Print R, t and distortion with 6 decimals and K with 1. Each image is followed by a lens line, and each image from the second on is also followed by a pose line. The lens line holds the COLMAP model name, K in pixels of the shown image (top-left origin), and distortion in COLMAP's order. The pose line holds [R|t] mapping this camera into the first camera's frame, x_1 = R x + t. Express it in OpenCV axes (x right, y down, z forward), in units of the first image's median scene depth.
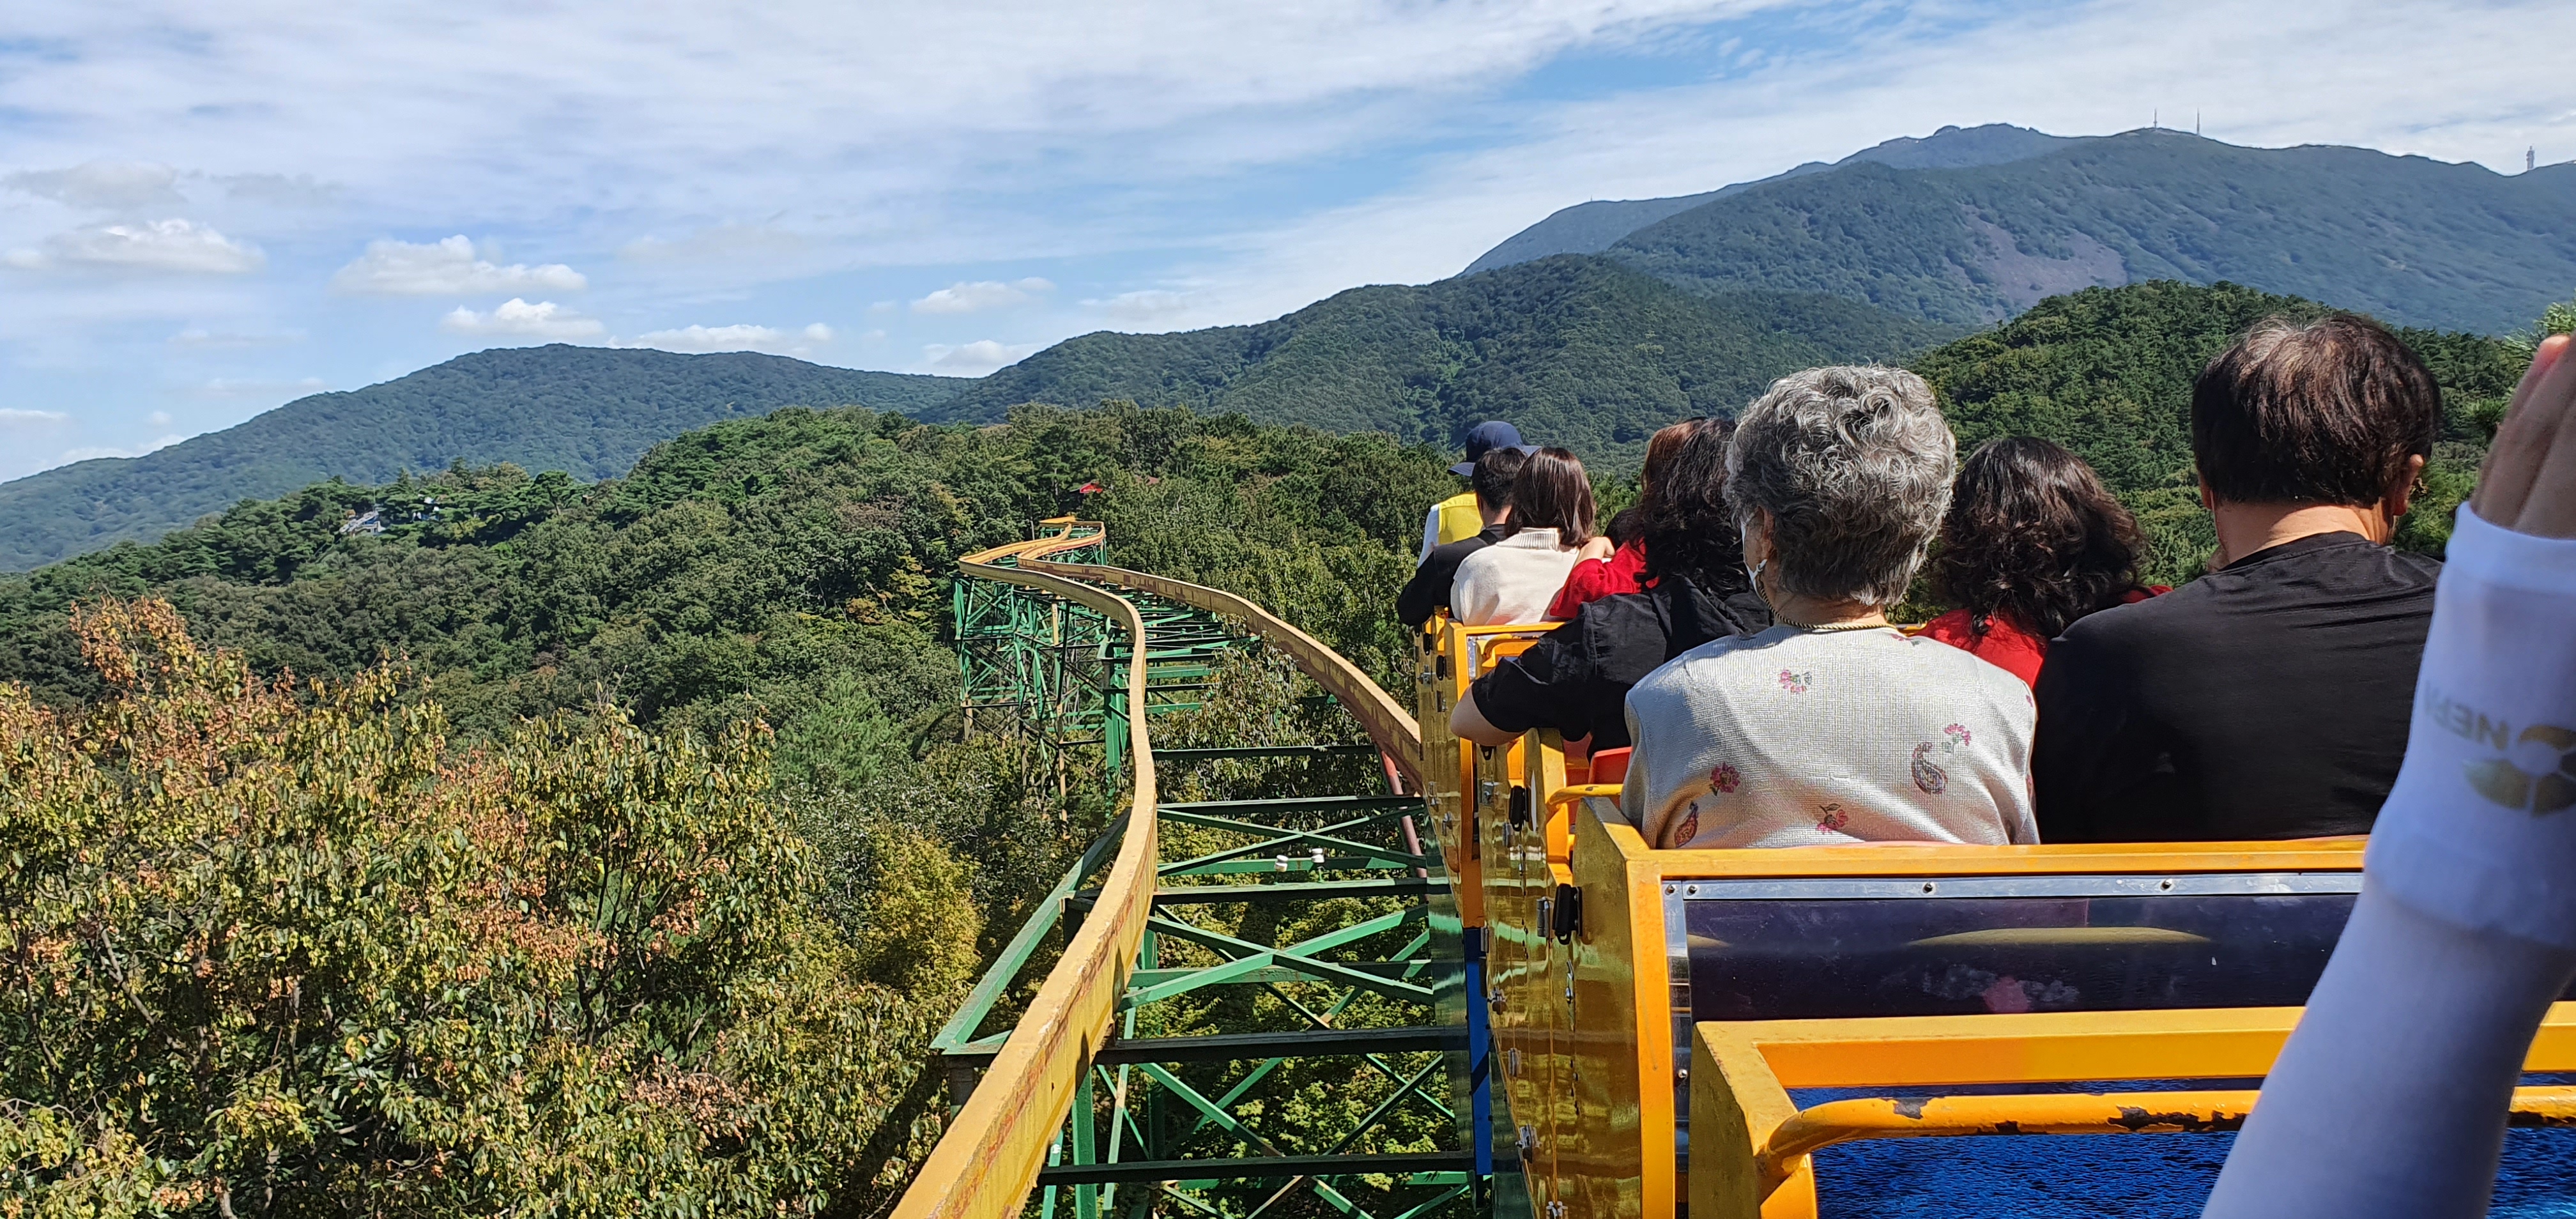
lens RADIAL K [[2155.3, 0, 1288.0], [0, 2155.3, 609.5], [0, 0, 1]] dist [-0.040612, 0.002136]
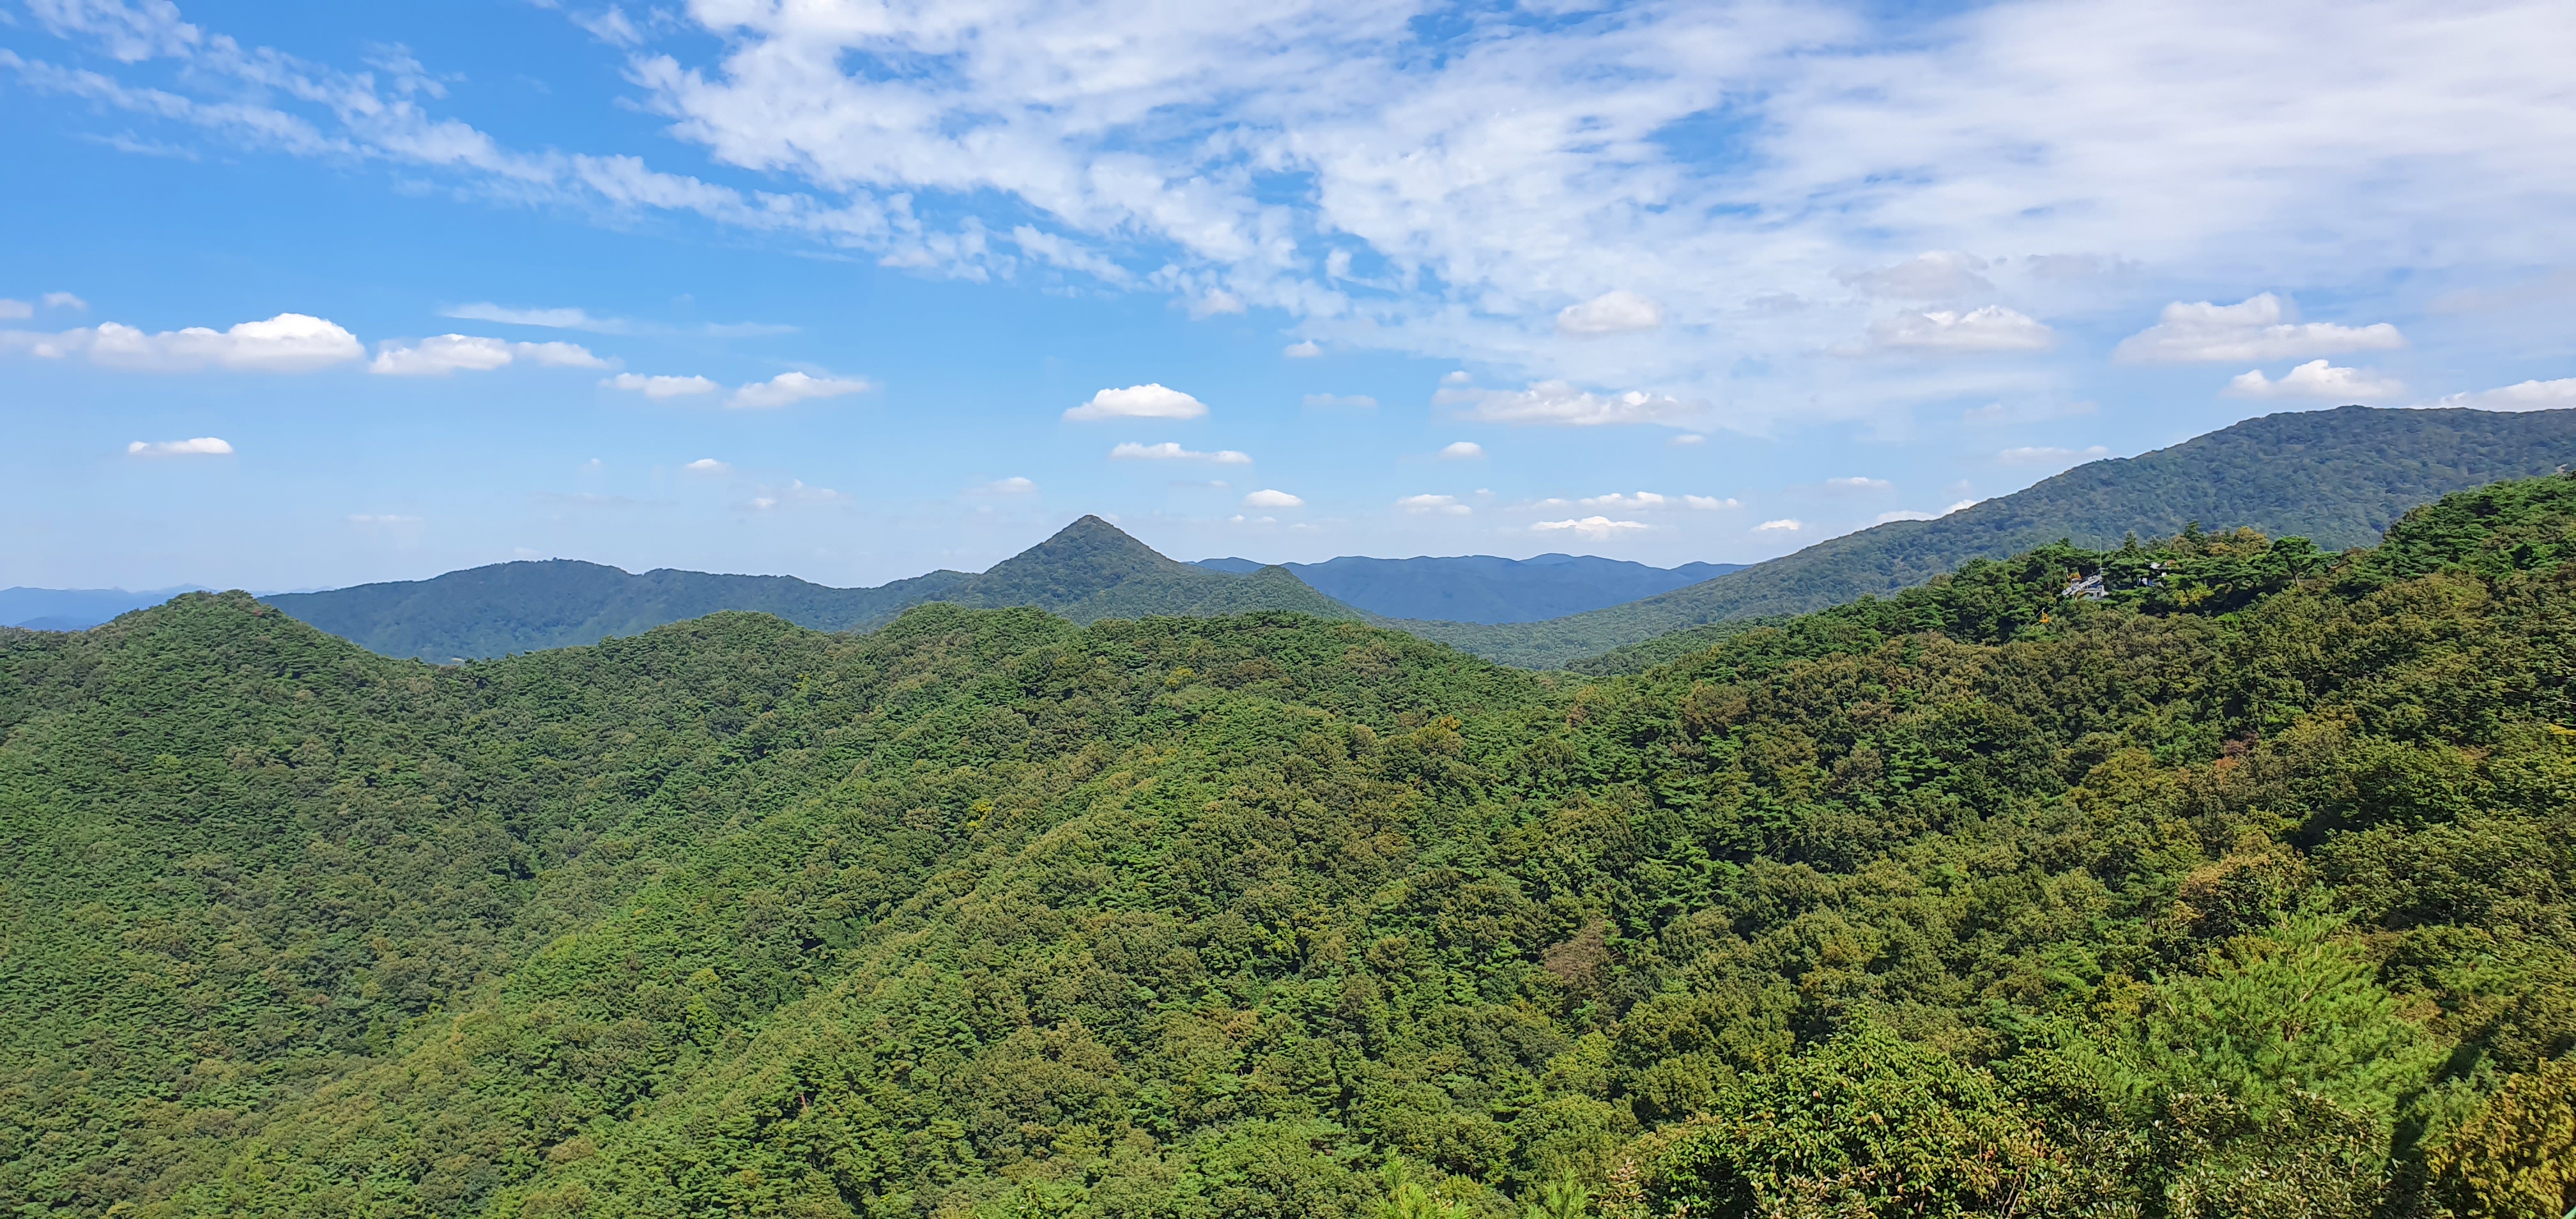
lens RADIAL K [[1902.0, 0, 1287.8], [0, 1902.0, 497.3], [0, 0, 1]] dist [-0.001961, 0.003907]
pose [[0.646547, -0.002514, -0.762870, -0.001182], [-0.063049, 0.996397, -0.056719, -0.008760], [0.760264, 0.084769, 0.644059, 0.154993]]
